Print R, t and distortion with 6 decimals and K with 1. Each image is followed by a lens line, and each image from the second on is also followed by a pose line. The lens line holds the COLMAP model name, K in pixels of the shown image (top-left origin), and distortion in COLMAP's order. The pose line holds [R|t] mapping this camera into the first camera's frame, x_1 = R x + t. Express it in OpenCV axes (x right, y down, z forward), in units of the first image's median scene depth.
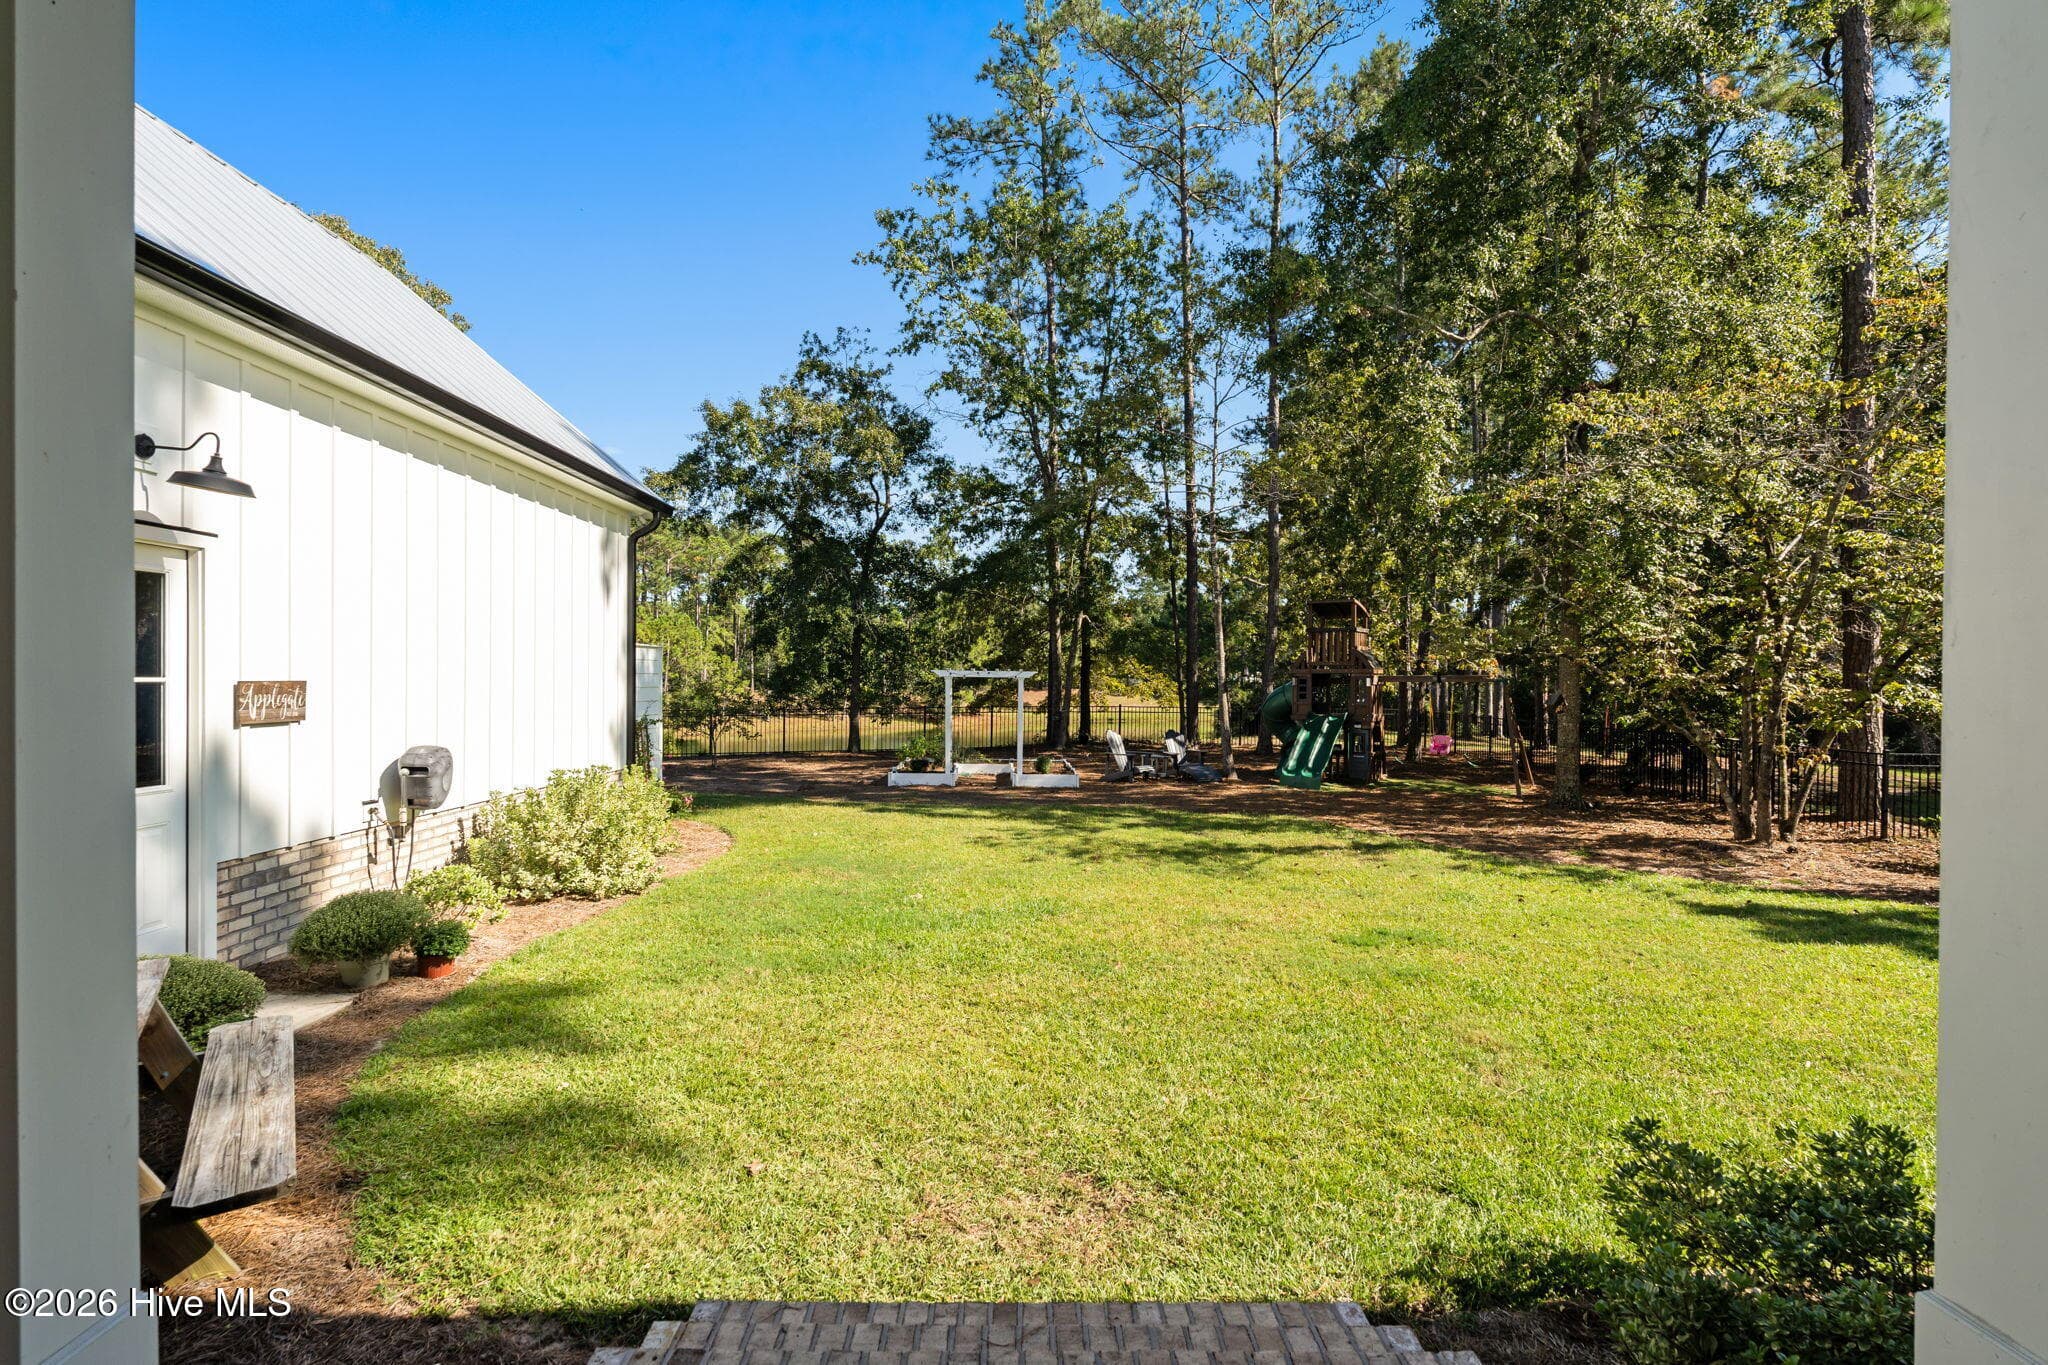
lens RADIAL K [[1552.7, 0, 1024.0], [0, 1552.7, 682.5], [0, 0, 1]] dist [-0.005577, -0.001902]
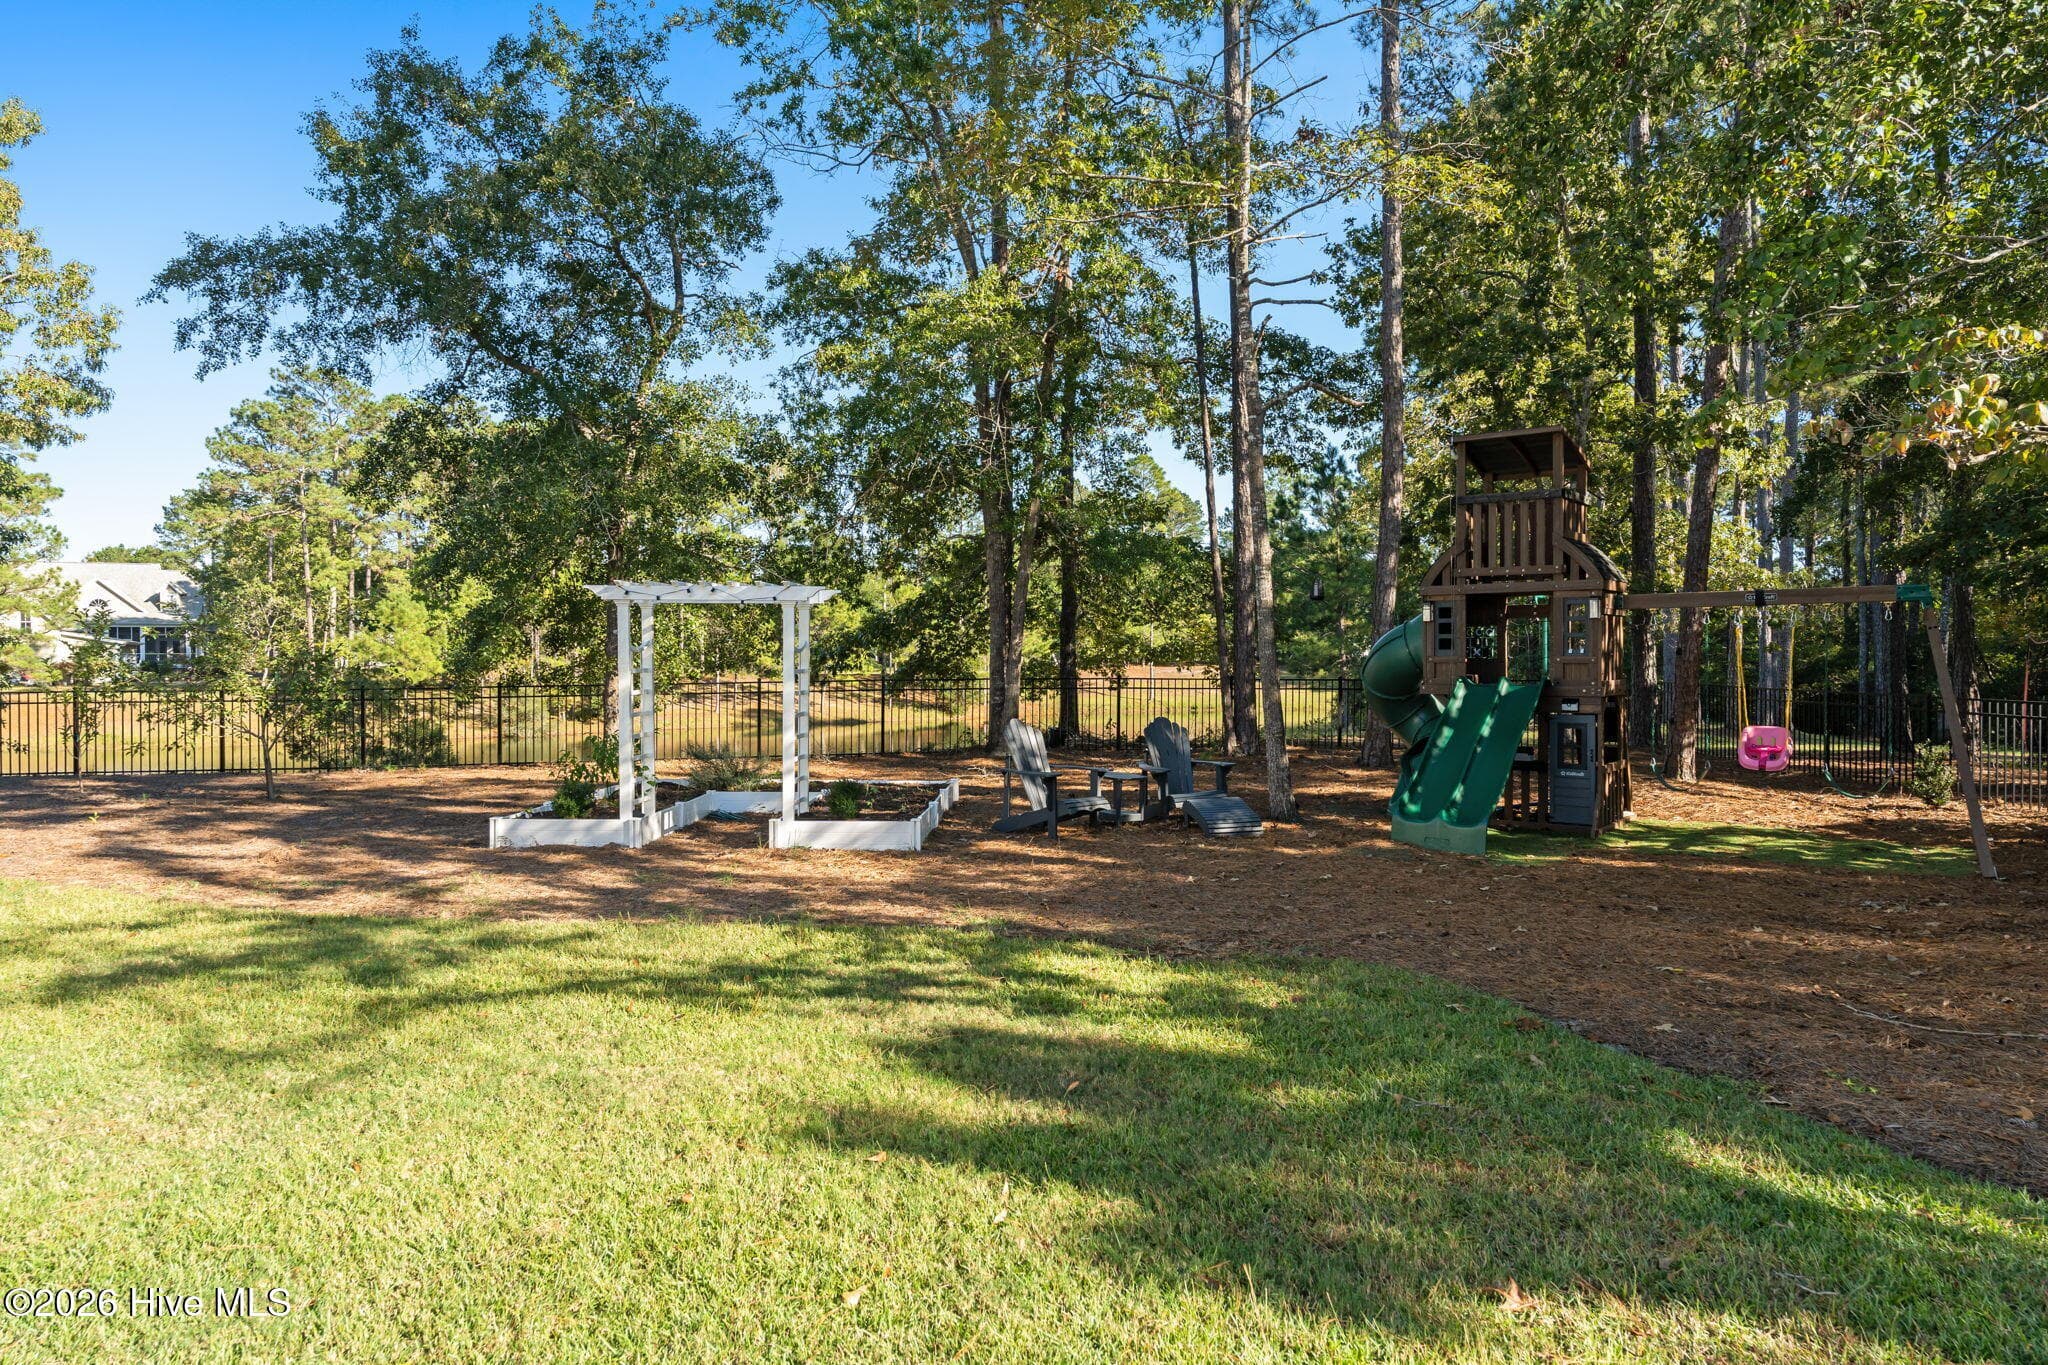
lens RADIAL K [[1312.1, 0, 1027.7], [0, 1312.1, 679.9], [0, 0, 1]] dist [0.006451, 0.001535]
pose [[0.994641, -0.001769, -0.103377, 0.083425], [0.002196, 0.999990, 0.004015, 0.013928], [0.103368, -0.004220, 0.994634, 0.548790]]
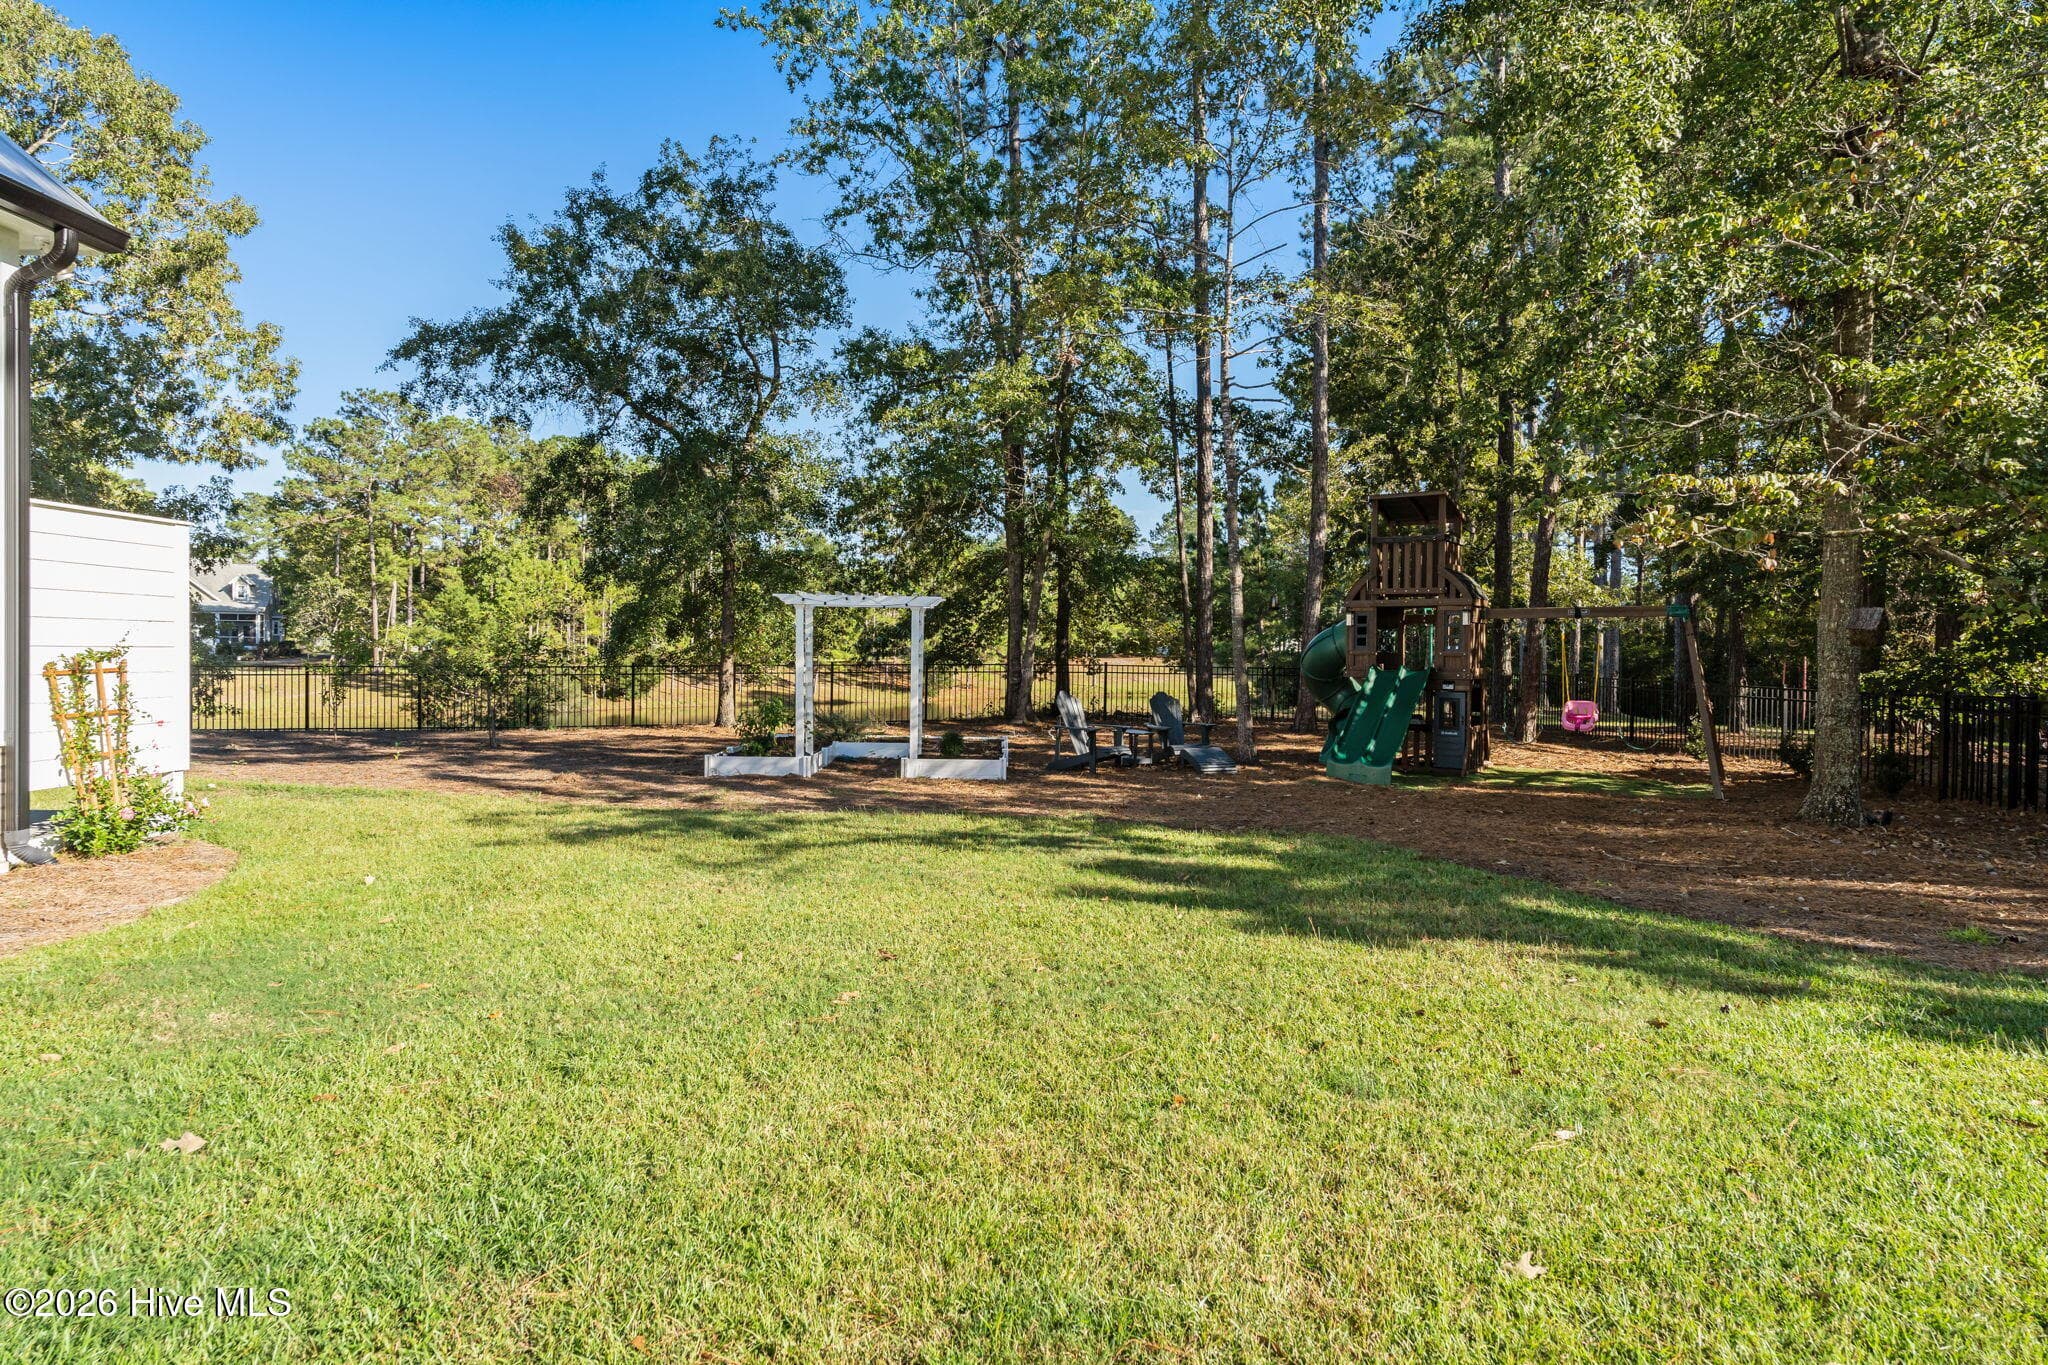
lens RADIAL K [[1148.2, 0, 1020.5], [0, 1148.2, 671.6], [0, 0, 1]] dist [-0.002179, -0.000189]
pose [[0.997794, 0.009001, -0.065775, 0.061016], [-0.008598, 0.999943, 0.006397, 0.015378], [0.065829, -0.005817, 0.997814, 0.477811]]
